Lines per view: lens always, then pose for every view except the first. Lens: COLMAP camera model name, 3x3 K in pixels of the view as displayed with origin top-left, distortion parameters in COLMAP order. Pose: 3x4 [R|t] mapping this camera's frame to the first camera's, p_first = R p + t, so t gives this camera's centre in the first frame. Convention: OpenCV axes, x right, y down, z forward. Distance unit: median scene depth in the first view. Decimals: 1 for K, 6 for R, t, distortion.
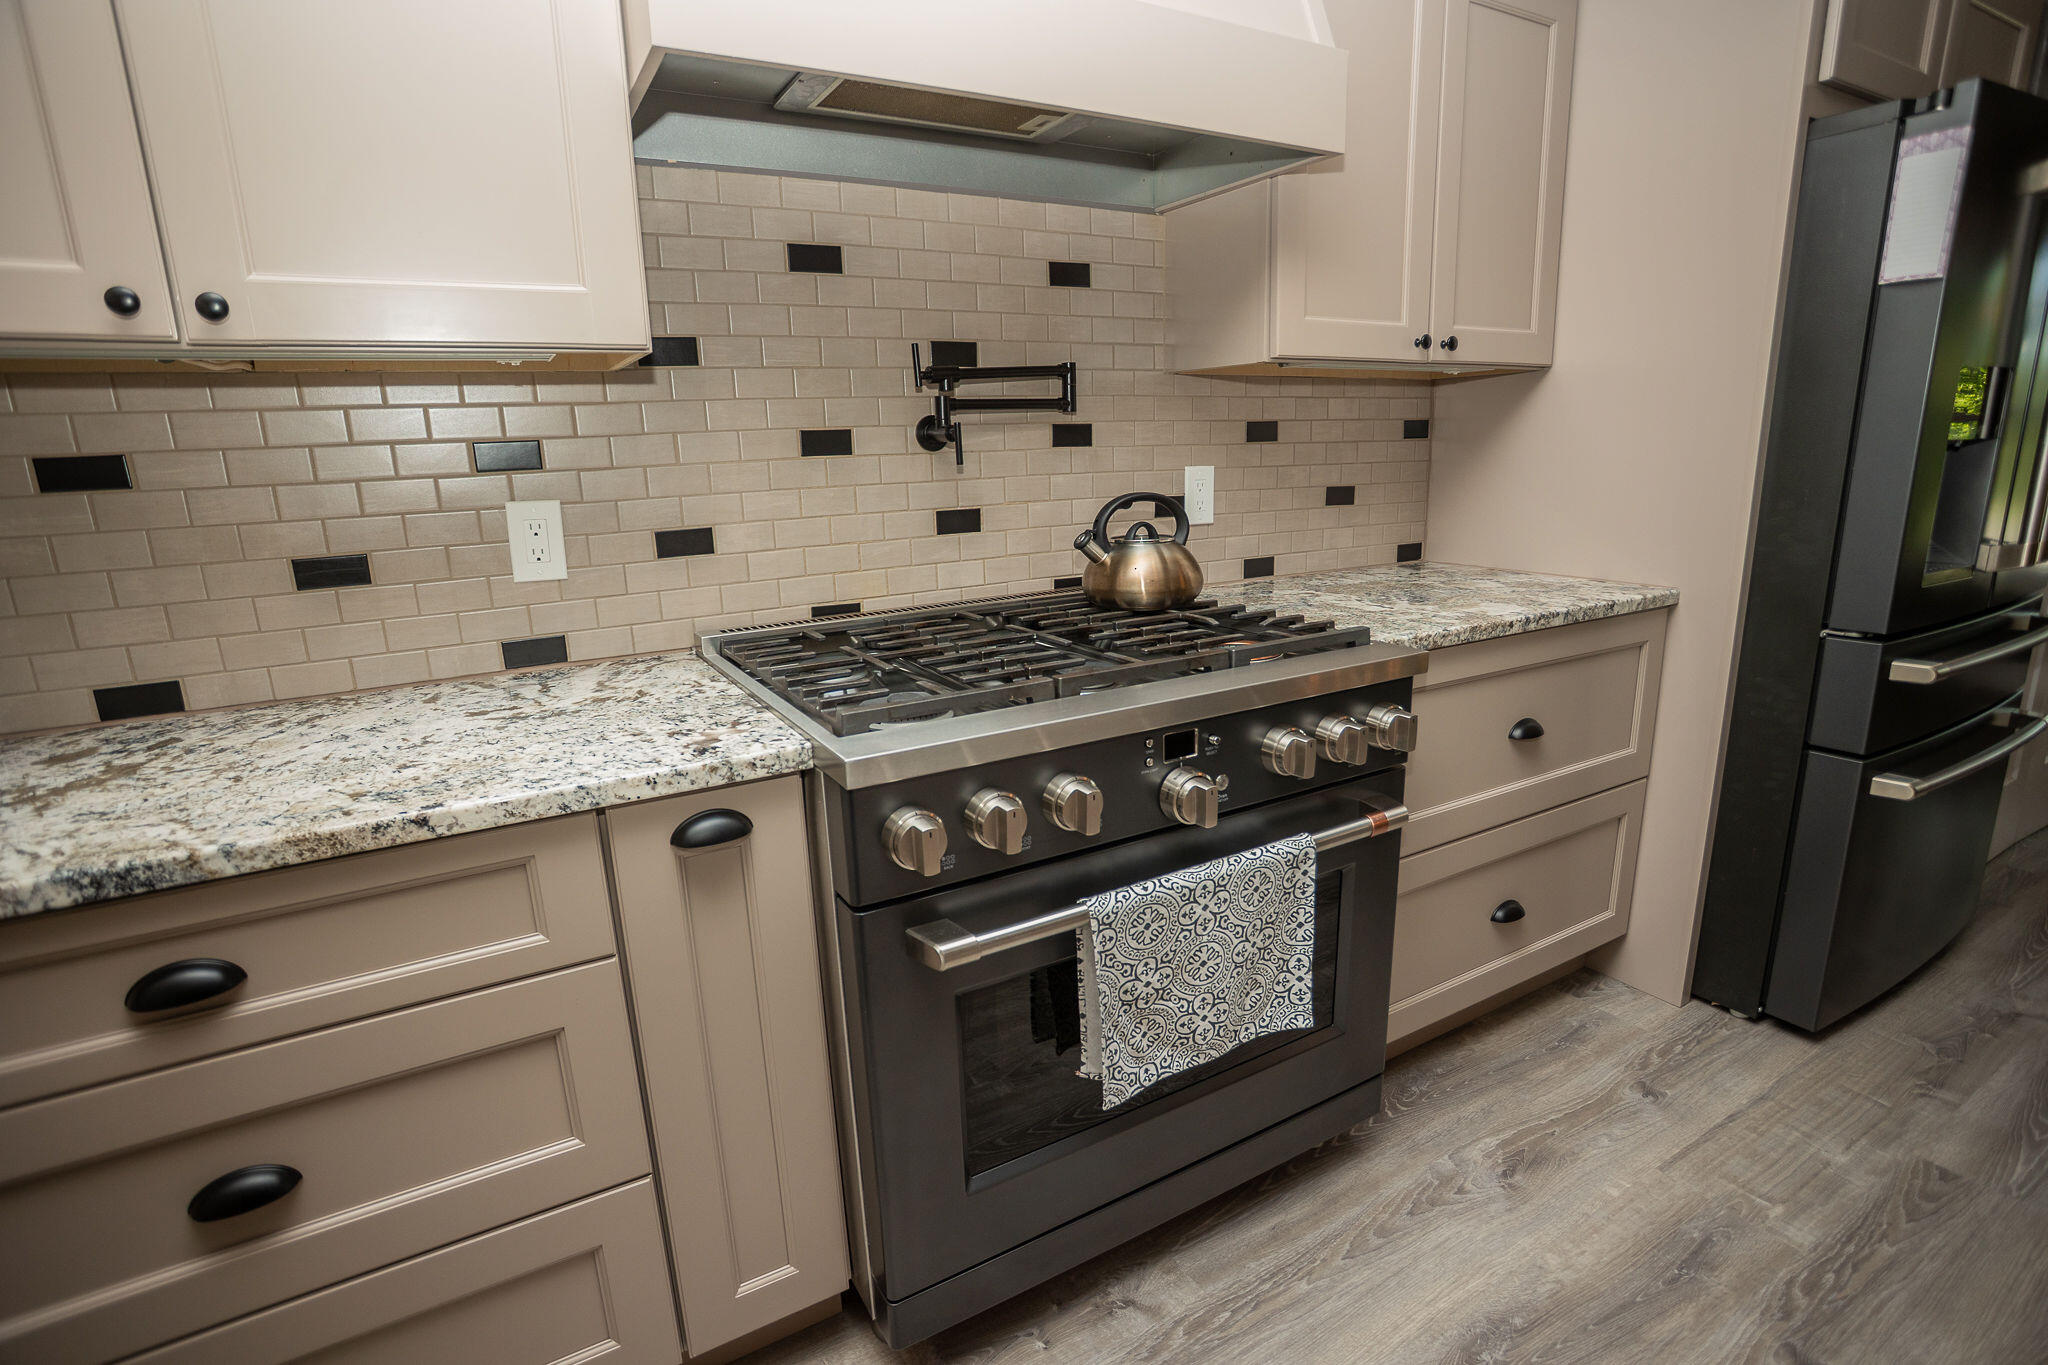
lens RADIAL K [[992.9, 0, 1035.0], [0, 992.9, 683.2], [0, 0, 1]] dist [-0.050414, 0.014050]
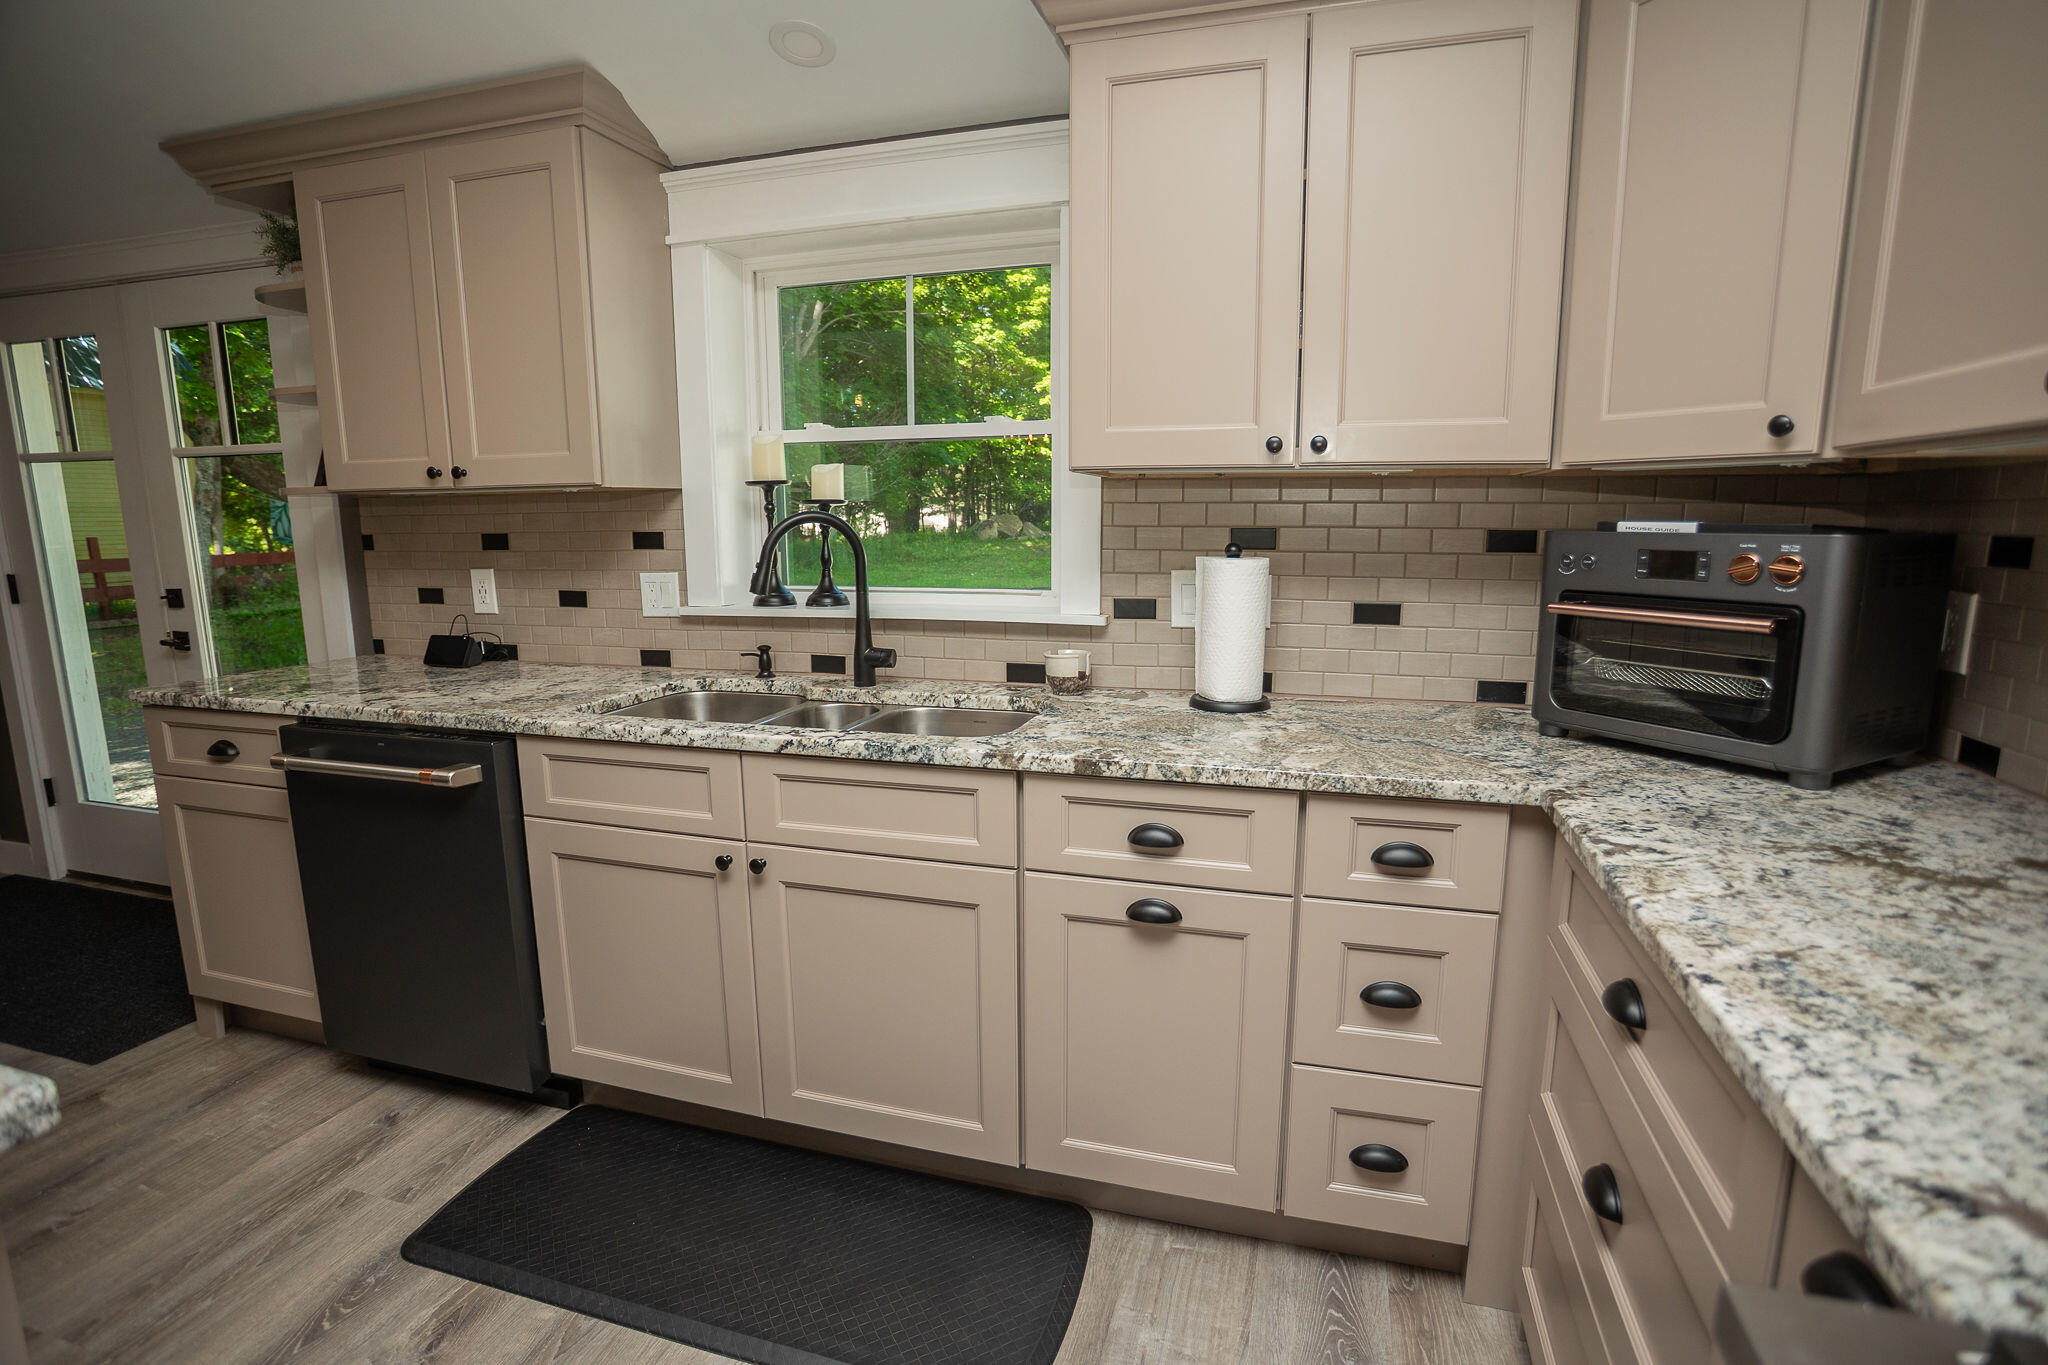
lens RADIAL K [[992.9, 0, 1021.2], [0, 992.9, 690.8], [0, 0, 1]] dist [-0.050414, 0.014050]
pose [[-0.709314, 0.143598, -0.690111, 0.303813], [-0.158280, 0.921583, 0.354447, -0.283294], [0.686892, 0.360645, -0.630963, 0.996615]]
